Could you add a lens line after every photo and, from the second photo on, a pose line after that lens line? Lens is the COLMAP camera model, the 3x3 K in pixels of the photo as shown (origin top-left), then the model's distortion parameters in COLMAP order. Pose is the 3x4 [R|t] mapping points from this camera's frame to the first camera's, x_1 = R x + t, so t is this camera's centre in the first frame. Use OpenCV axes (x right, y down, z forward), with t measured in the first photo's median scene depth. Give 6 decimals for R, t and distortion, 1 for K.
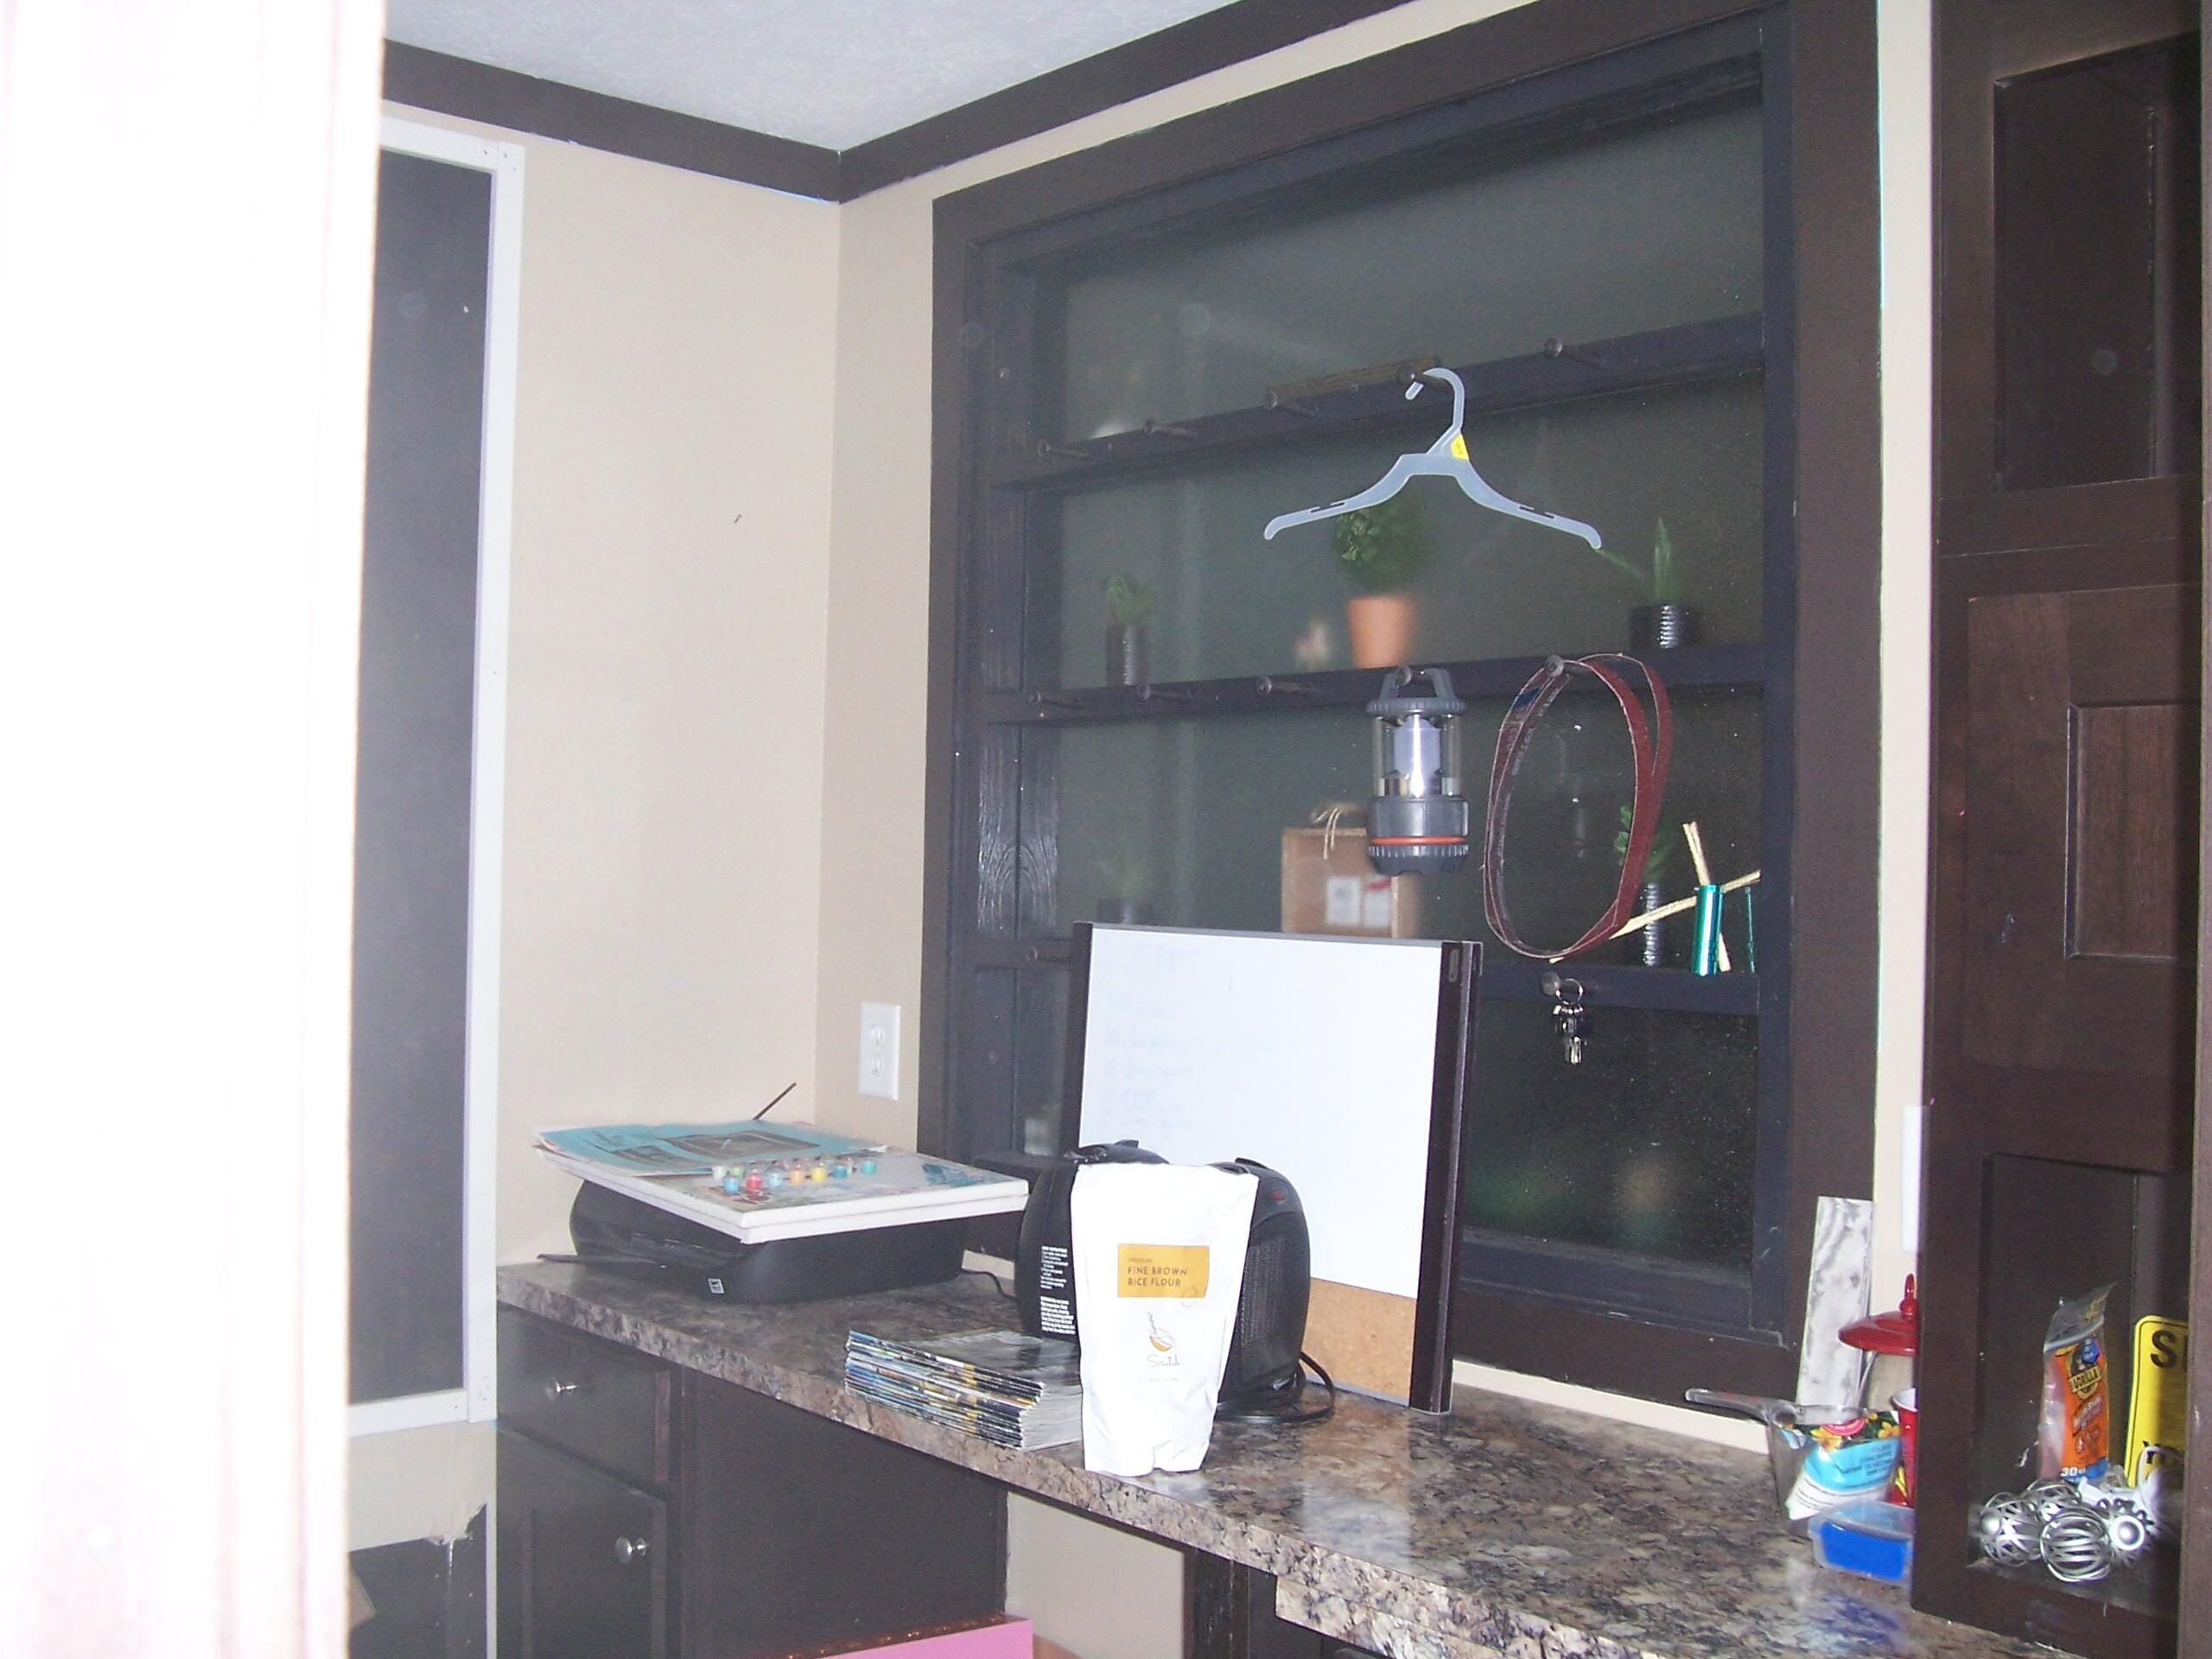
lens RADIAL K [[2237.9, 0, 1106.0], [0, 2237.9, 829.5], [0, 0, 1]] dist [-0.187786, 0.192364]
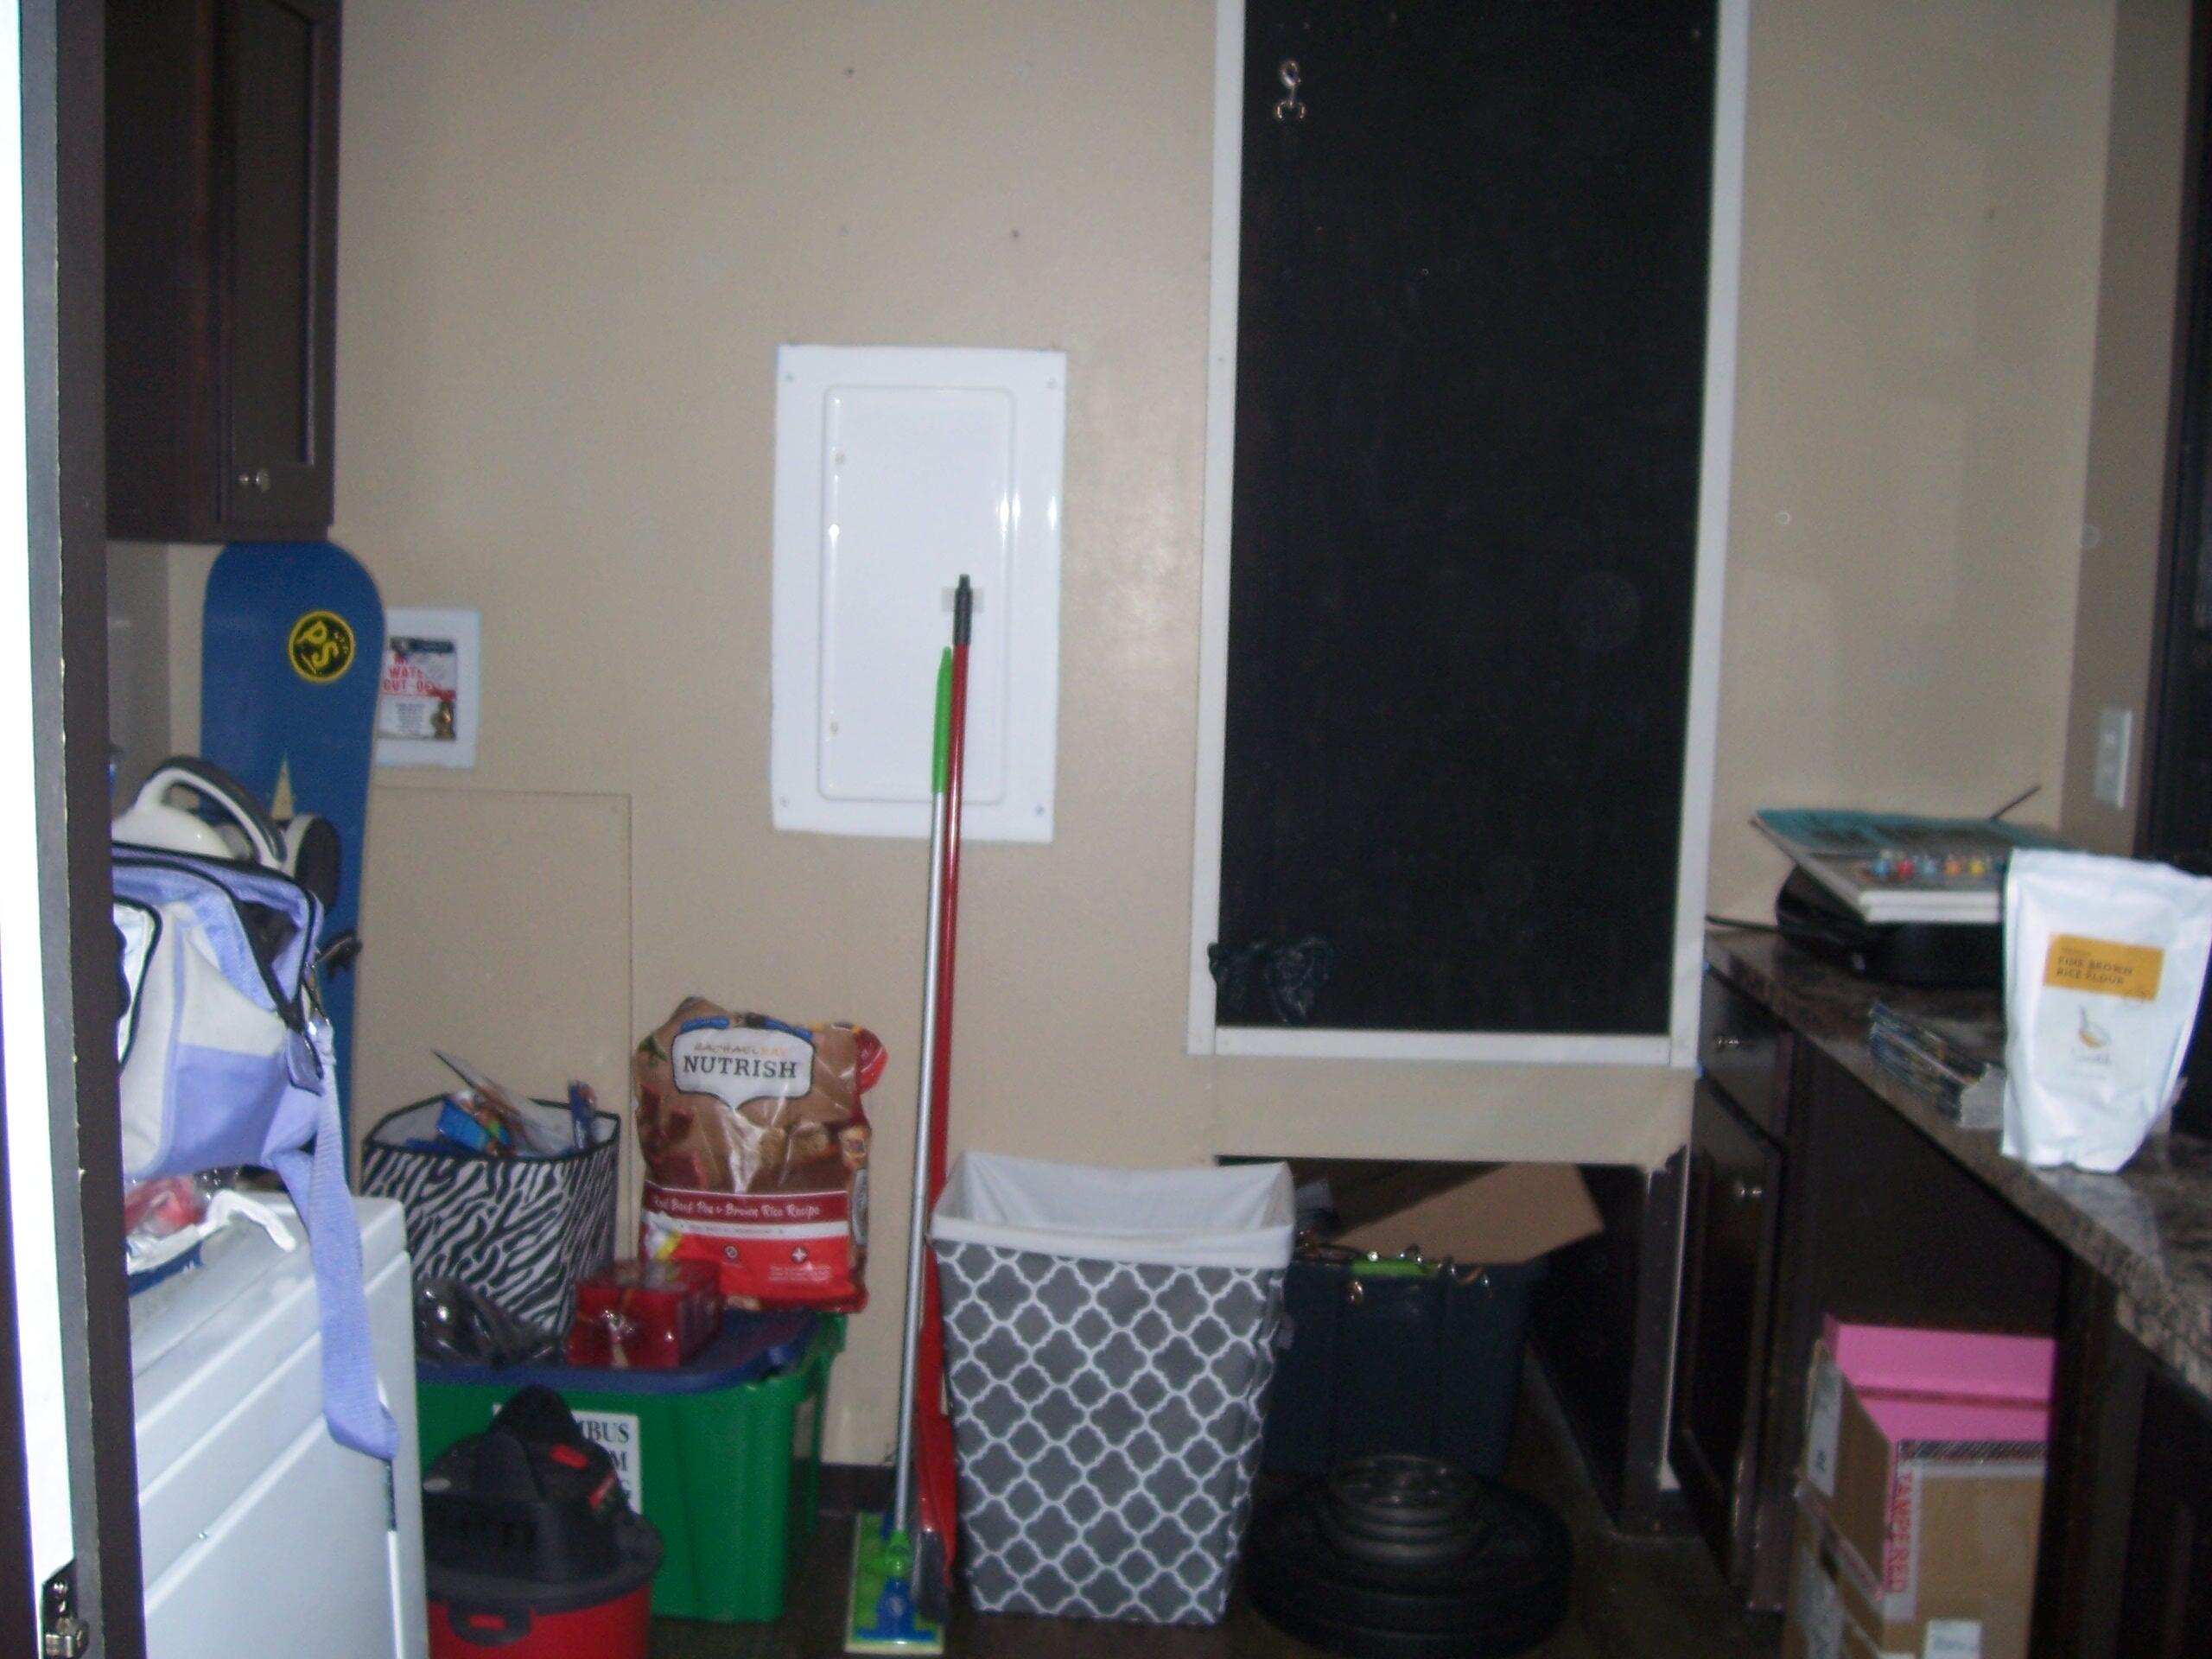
lens RADIAL K [[2237.9, 0, 1106.0], [0, 2237.9, 829.5], [0, 0, 1]] dist [-0.187786, 0.192364]
pose [[0.732295, 0.084612, -0.675711, 0.245160], [0.000496, 0.992185, 0.124778, 0.013483], [0.680987, -0.091709, 0.726530, 0.007649]]
